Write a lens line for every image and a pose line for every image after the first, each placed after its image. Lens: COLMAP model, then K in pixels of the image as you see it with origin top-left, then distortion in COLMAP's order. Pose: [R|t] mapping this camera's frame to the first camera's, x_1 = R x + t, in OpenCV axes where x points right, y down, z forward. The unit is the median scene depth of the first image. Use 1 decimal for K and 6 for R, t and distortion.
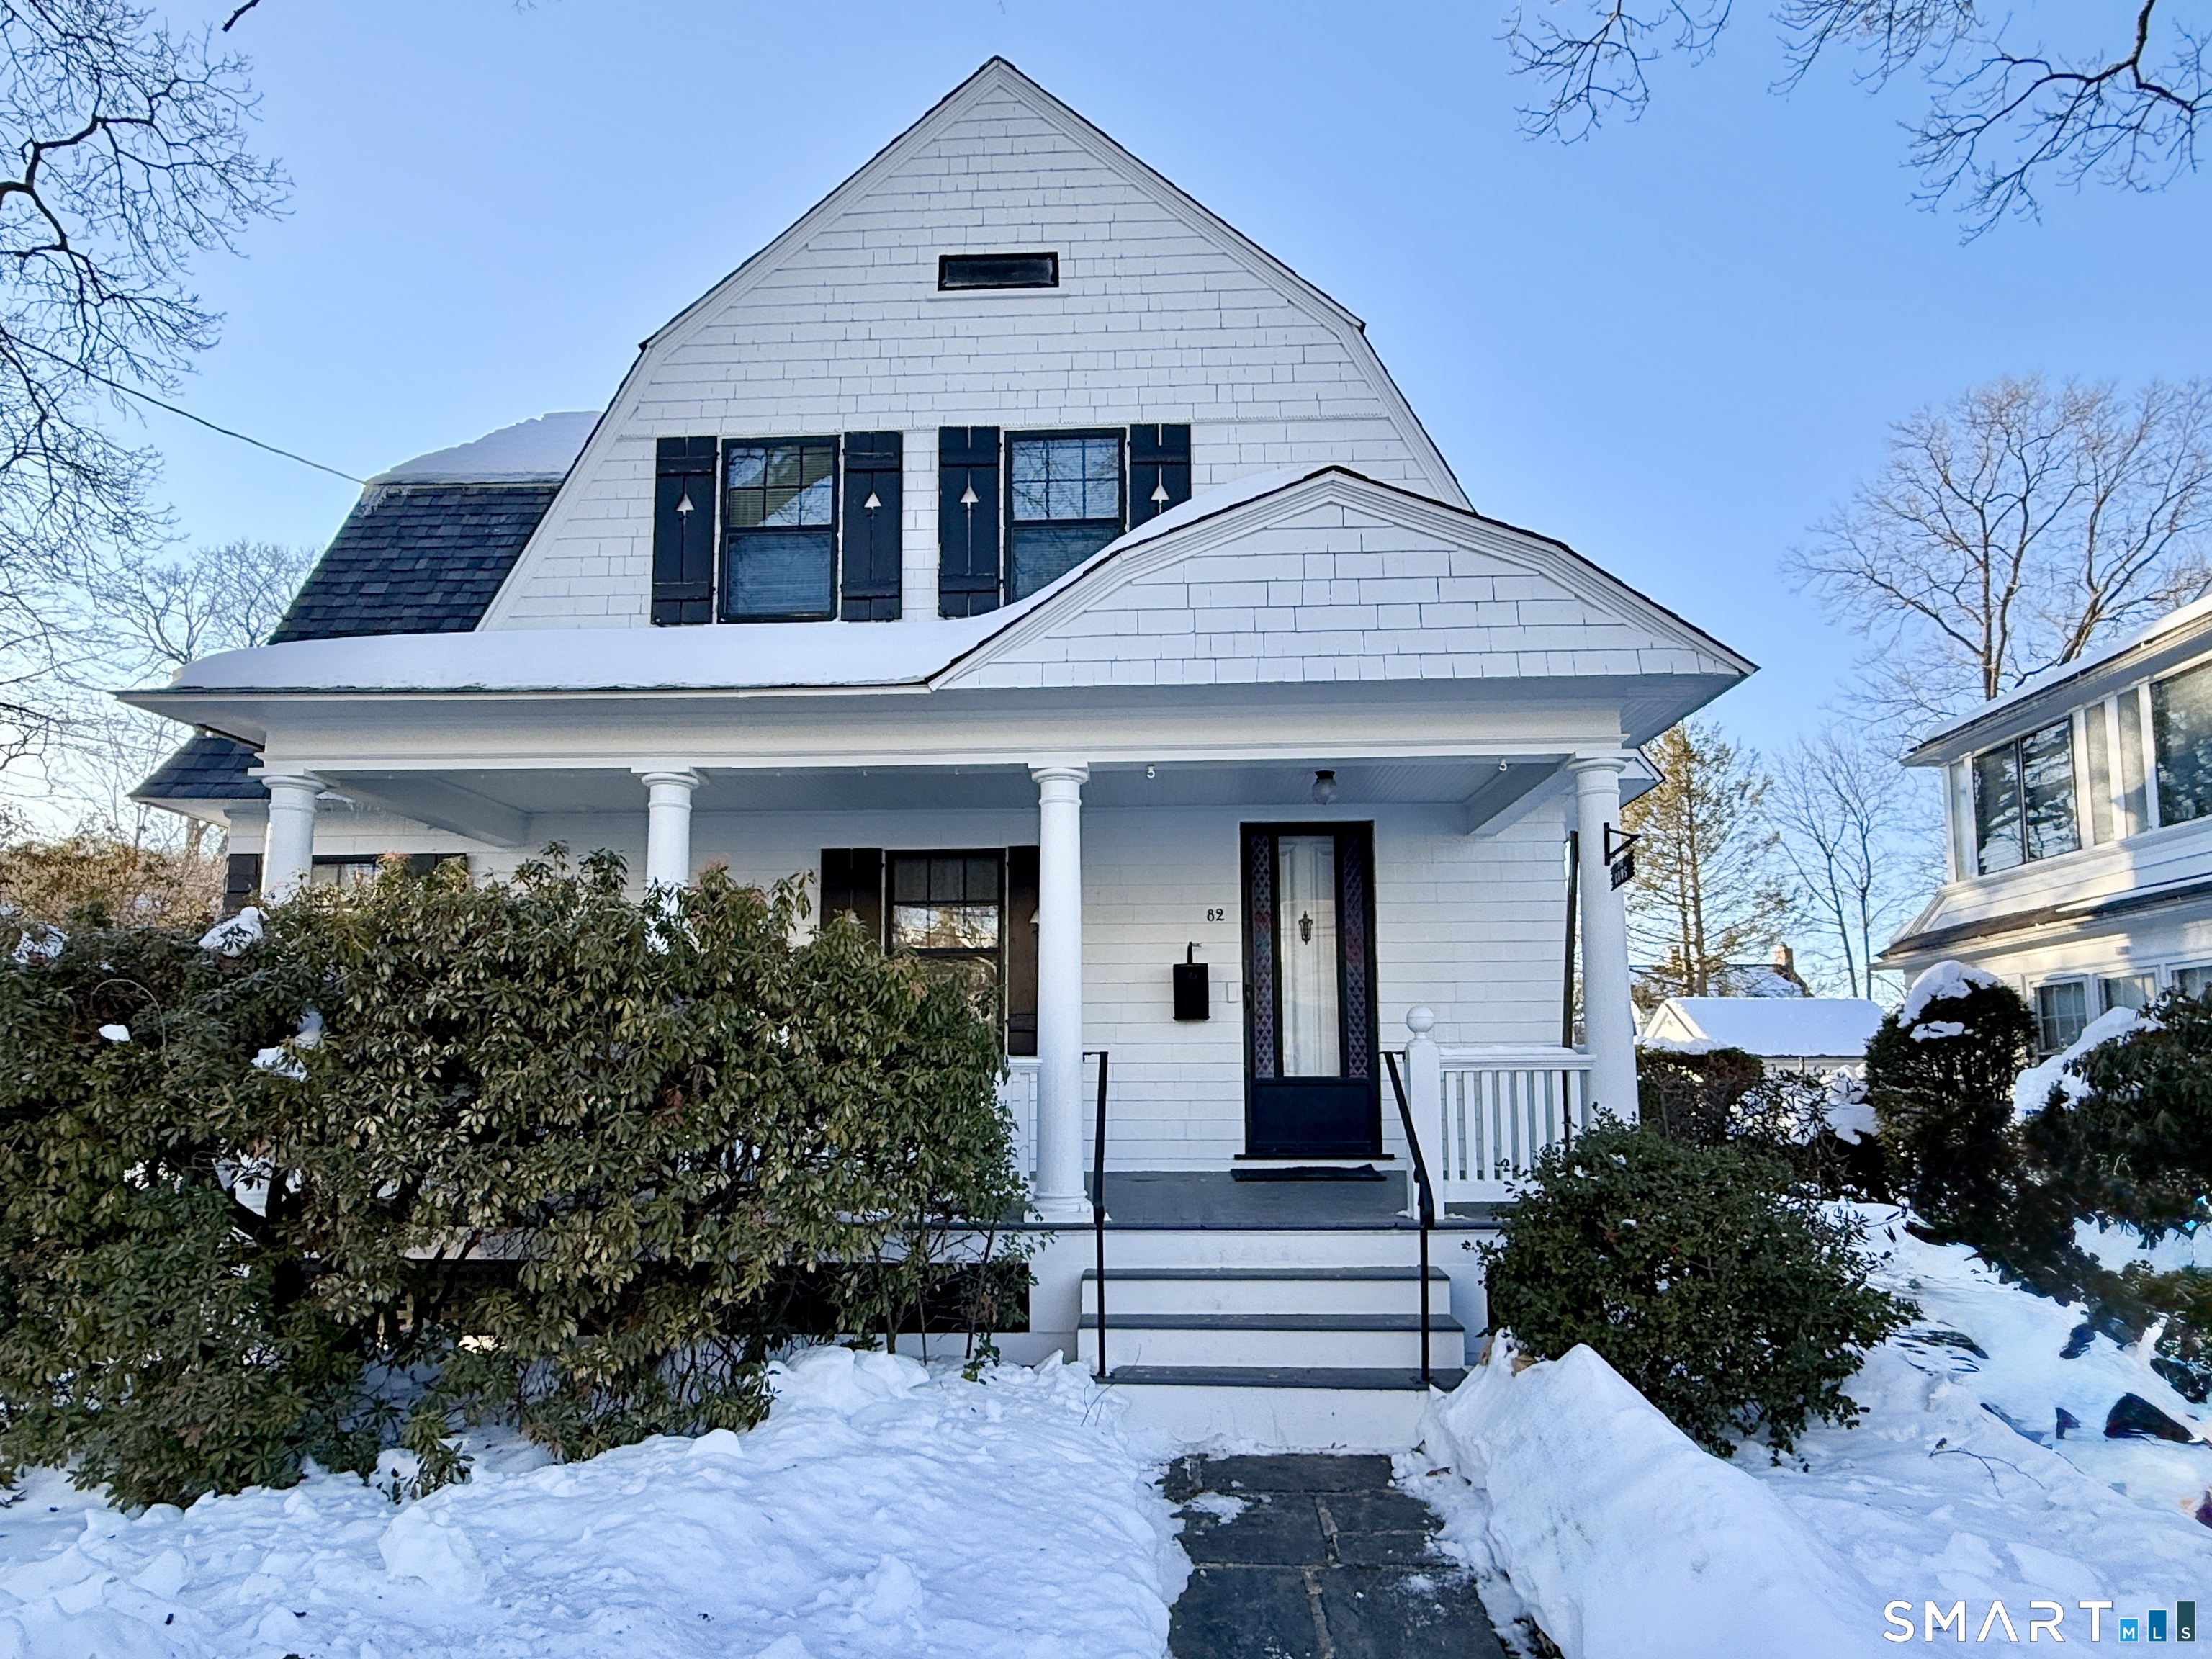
lens RADIAL K [[1920.2, 0, 1059.5], [0, 1920.2, 831.8], [0, 0, 1]] dist [-0.003686, -0.105310]
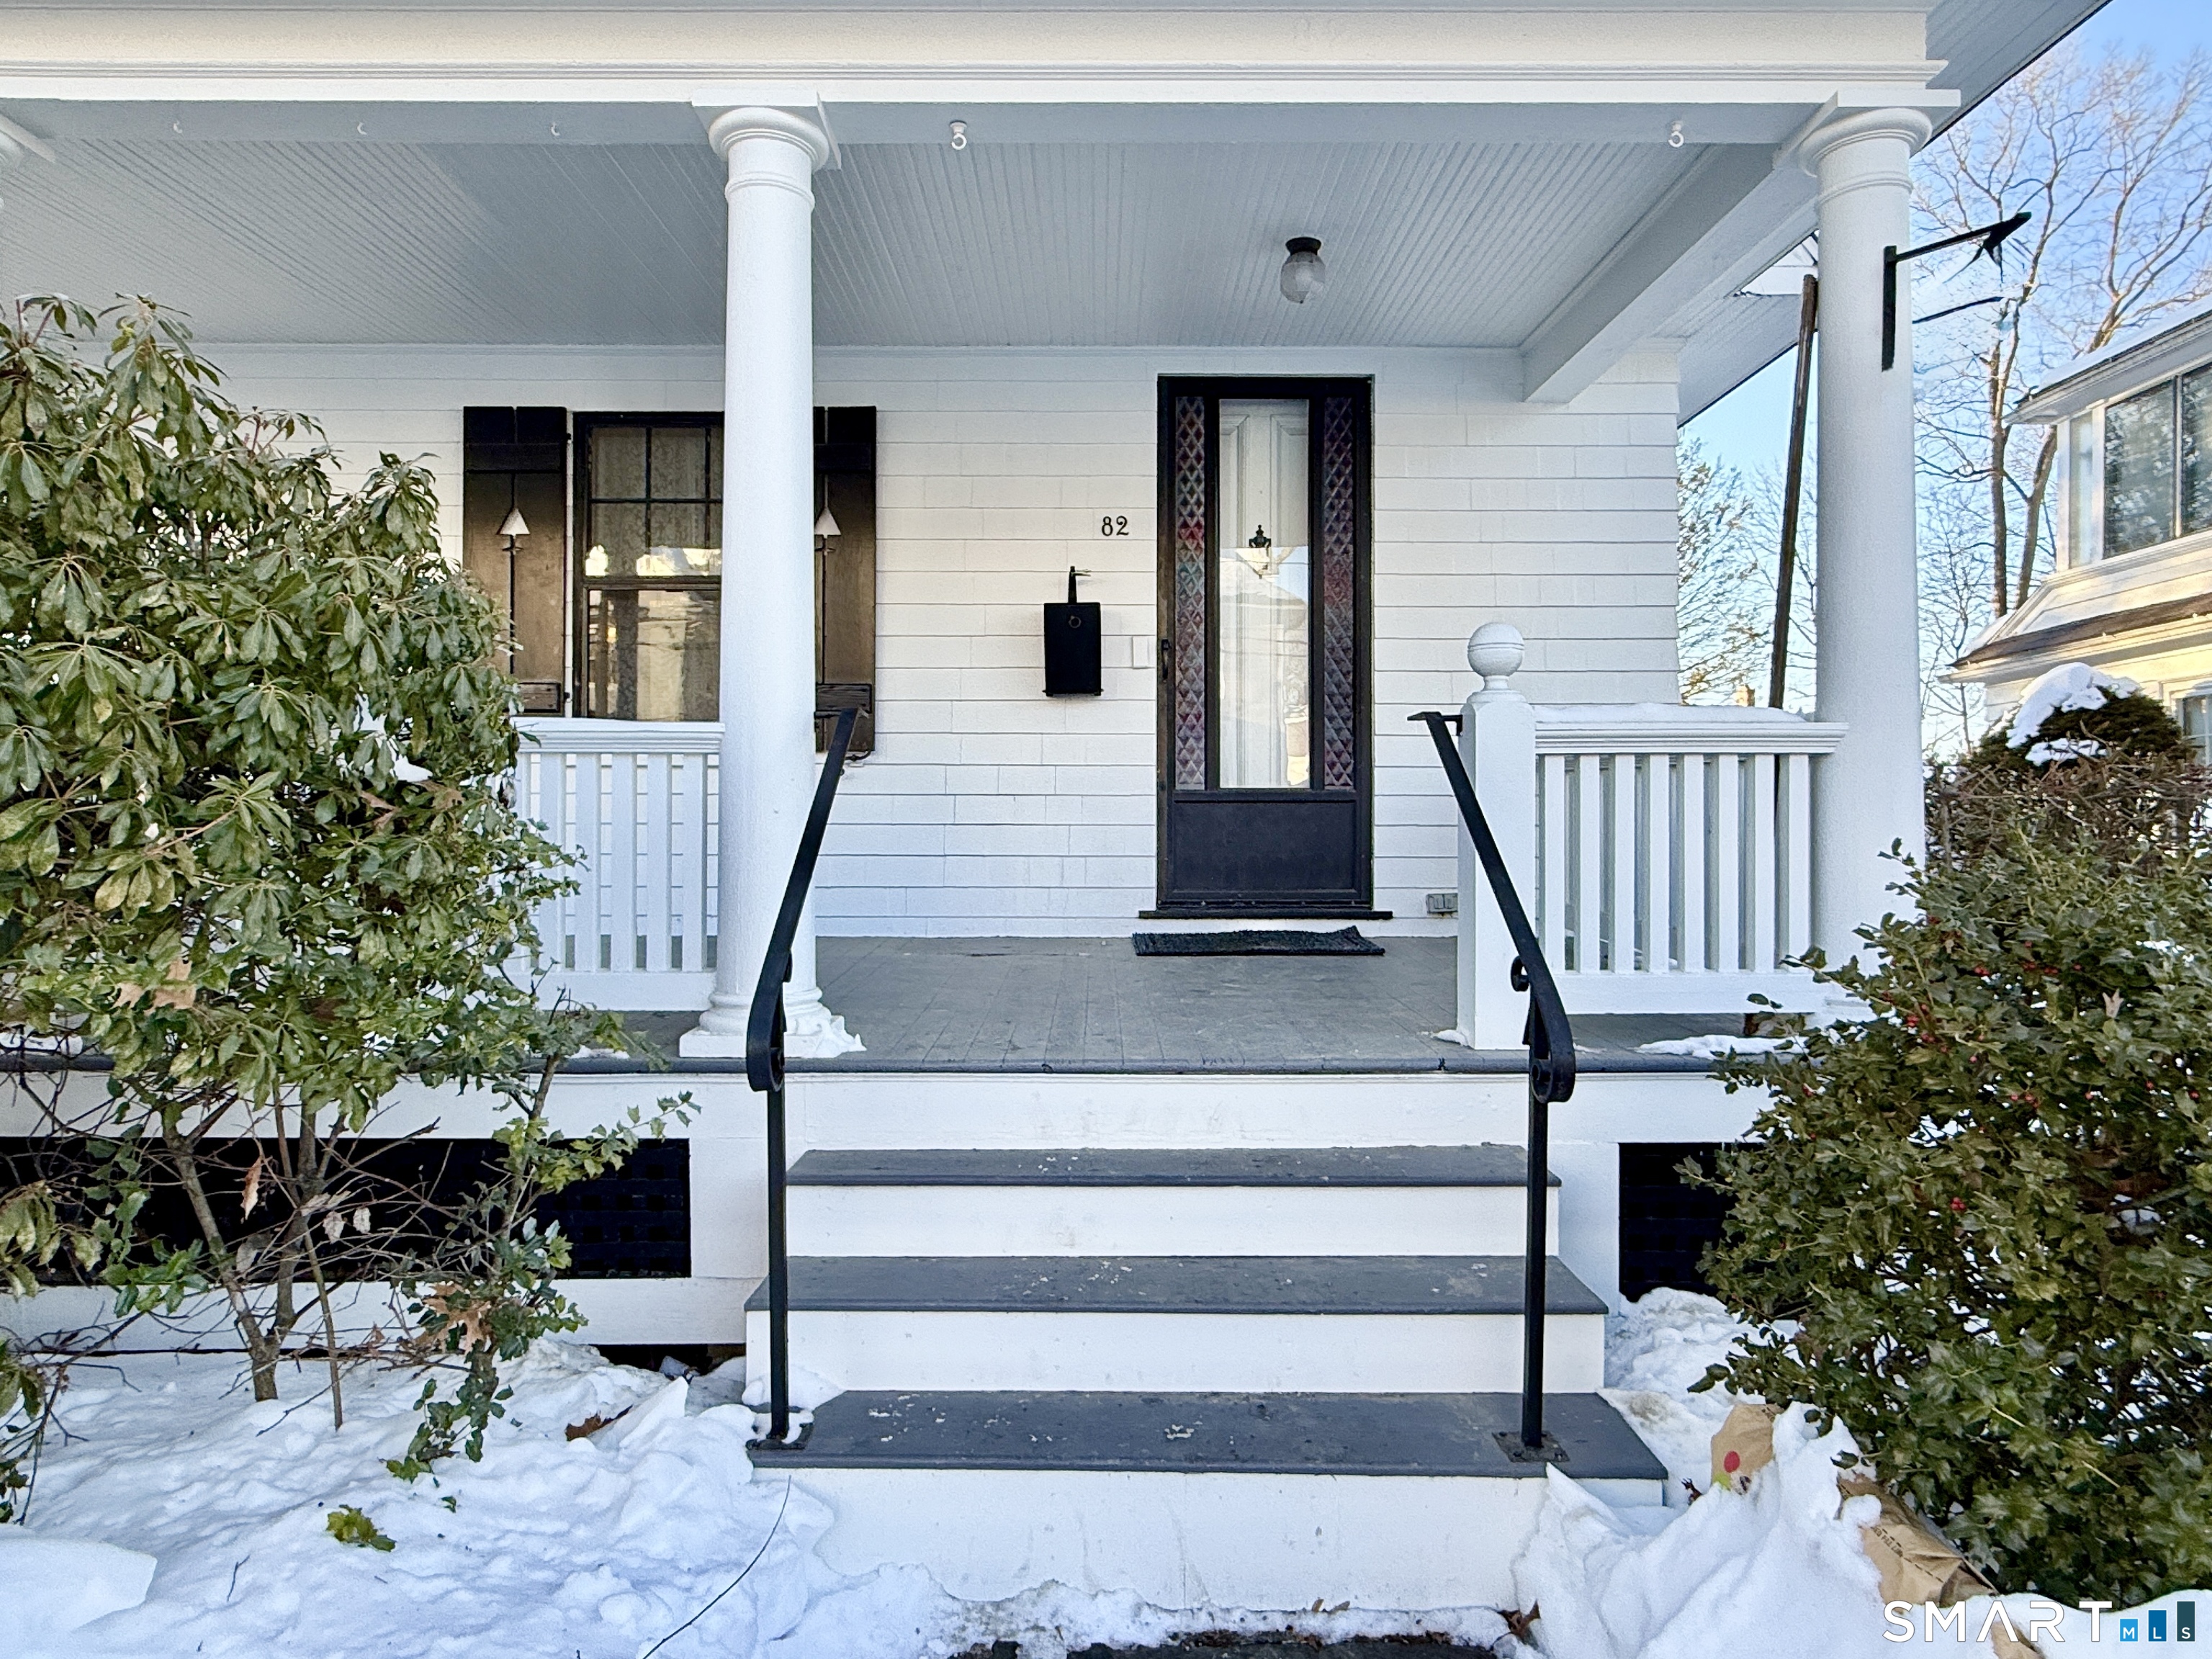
lens RADIAL K [[2095.4, 0, 1106.0], [0, 2095.4, 829.5], [0, 0, 1]] dist [-0.000343, -0.453252]
pose [[0.998142, 0.005300, 0.060693, 0.038048], [-0.013290, 0.991158, 0.132016, 0.050914], [-0.059457, -0.132578, 0.989388, 0.322417]]
